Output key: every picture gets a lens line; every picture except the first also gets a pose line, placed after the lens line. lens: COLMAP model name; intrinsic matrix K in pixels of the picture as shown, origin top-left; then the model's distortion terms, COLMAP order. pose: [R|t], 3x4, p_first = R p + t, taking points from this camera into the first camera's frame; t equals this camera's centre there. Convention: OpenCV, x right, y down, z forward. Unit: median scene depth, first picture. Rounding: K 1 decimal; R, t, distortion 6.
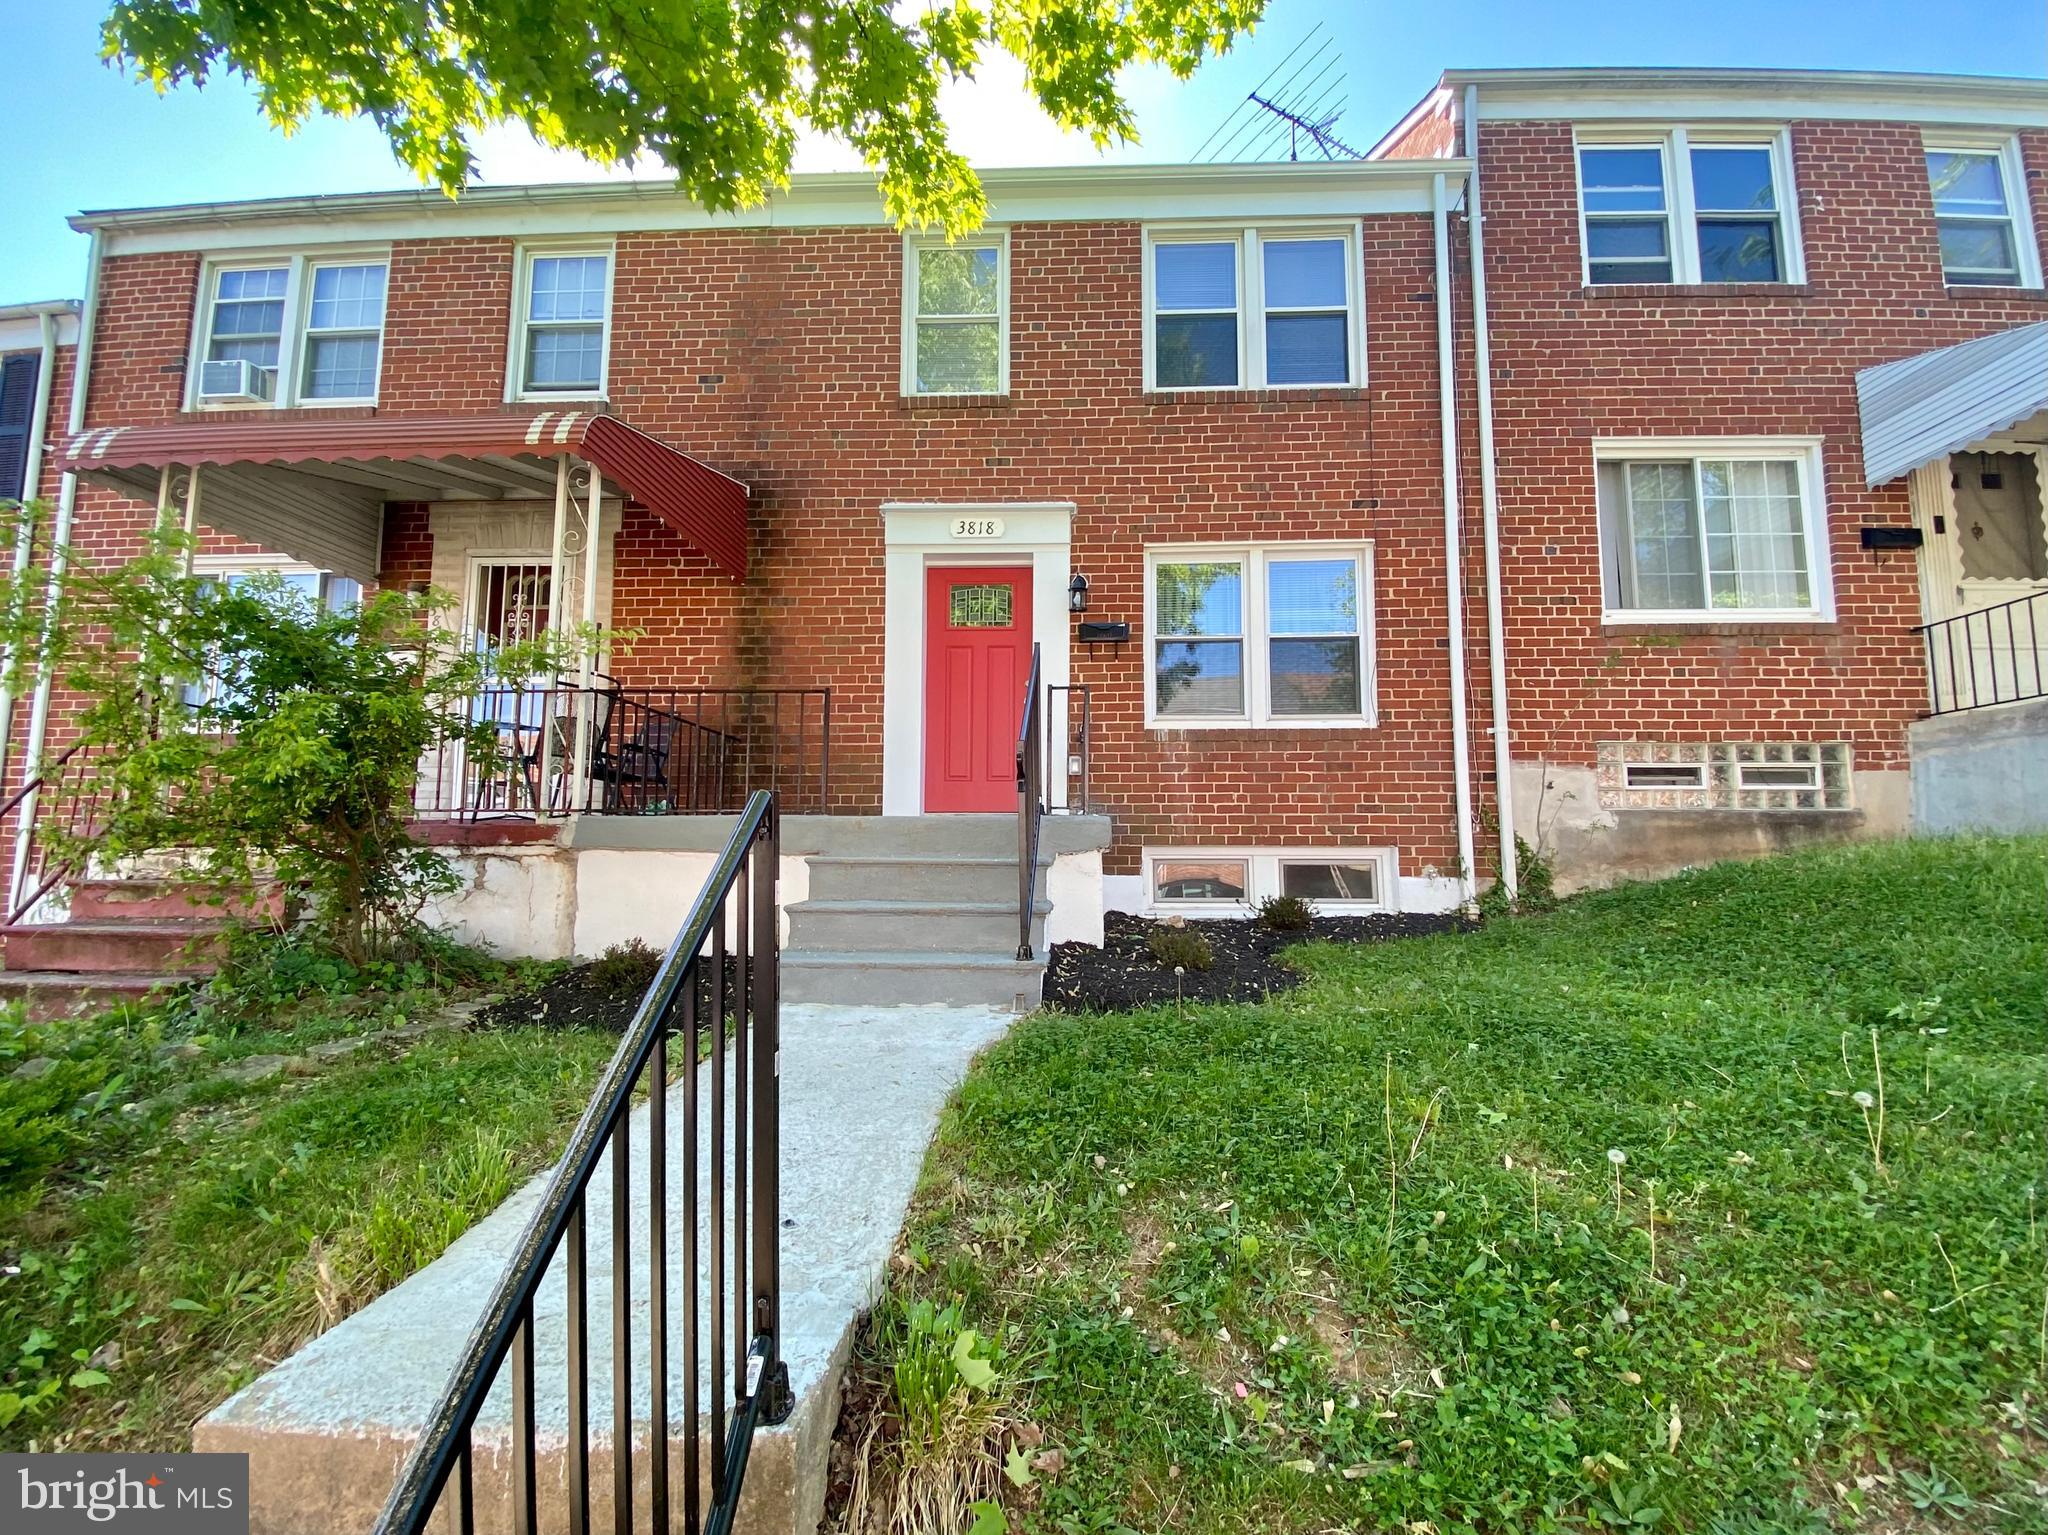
lens RADIAL K [[838.8, 0, 1033.8], [0, 838.8, 770.5], [0, 0, 1]] dist [-0.014533, -0.007547]
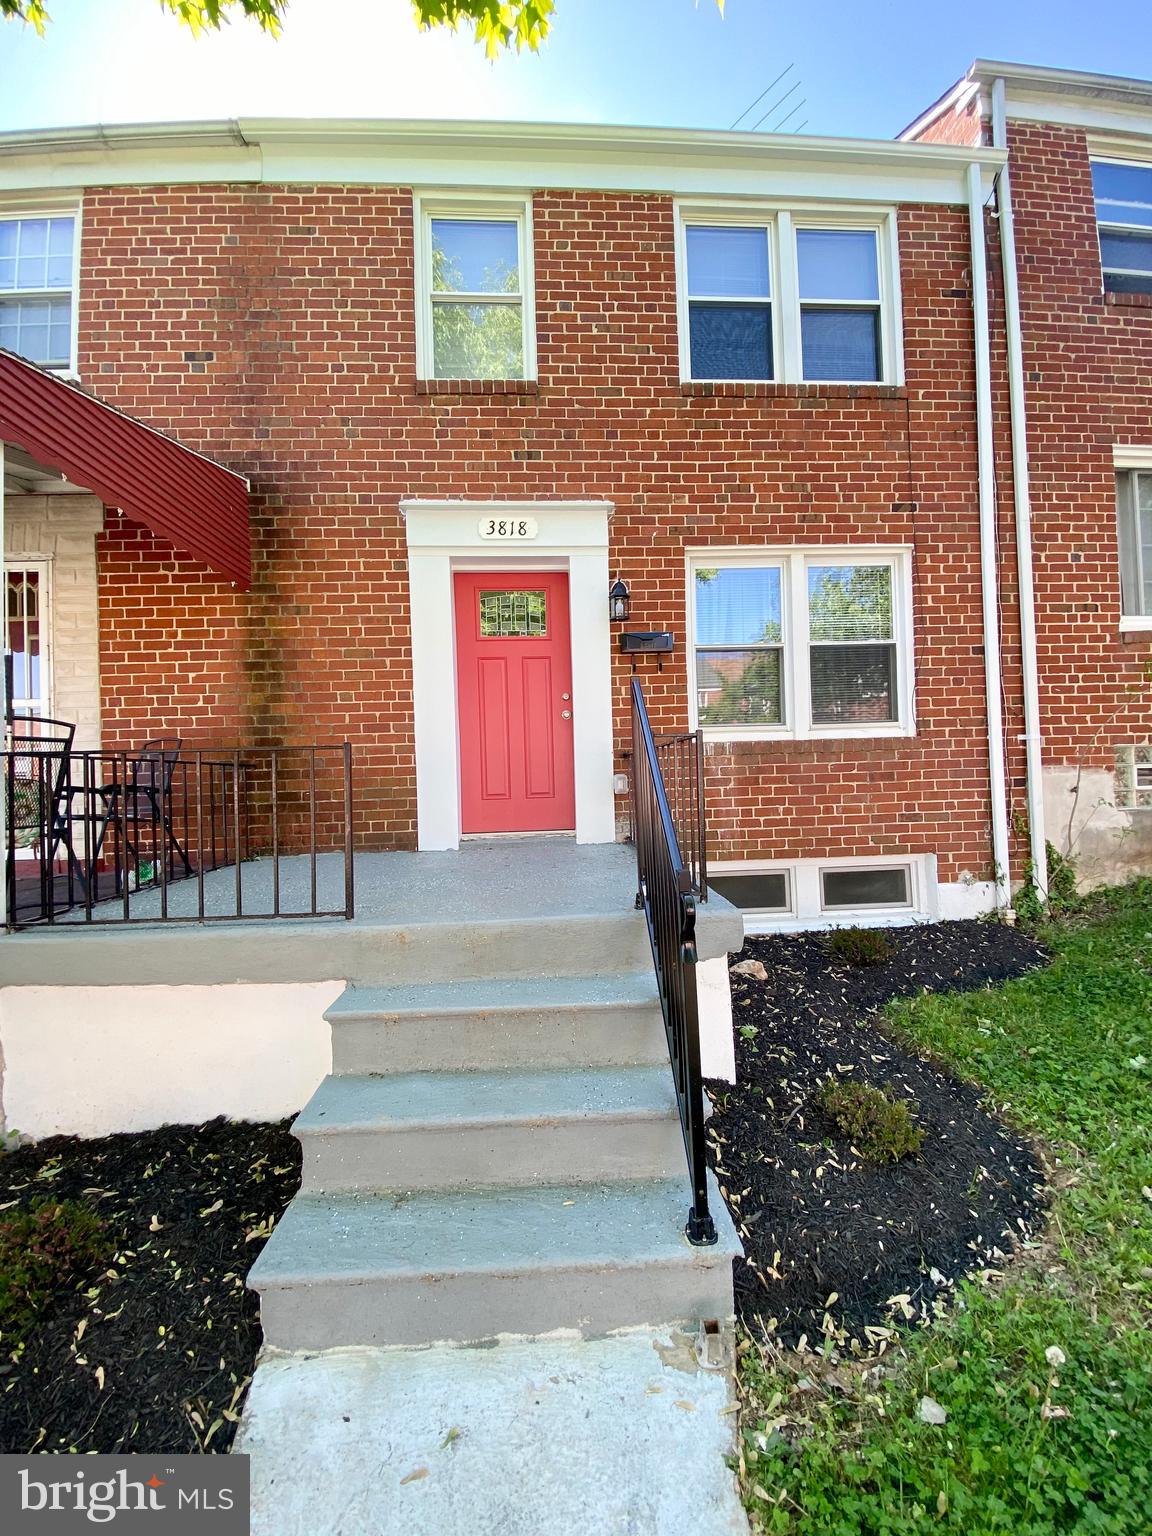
lens RADIAL K [[629.1, 0, 582.5], [0, 629.1, 777.7], [0, 0, 1]] dist [-0.014533, -0.007547]
pose [[0.994428, -0.031120, 0.100718, -0.063837], [0.022731, 0.996257, 0.083395, -0.070816], [-0.102937, -0.080641, 0.991414, 0.279956]]
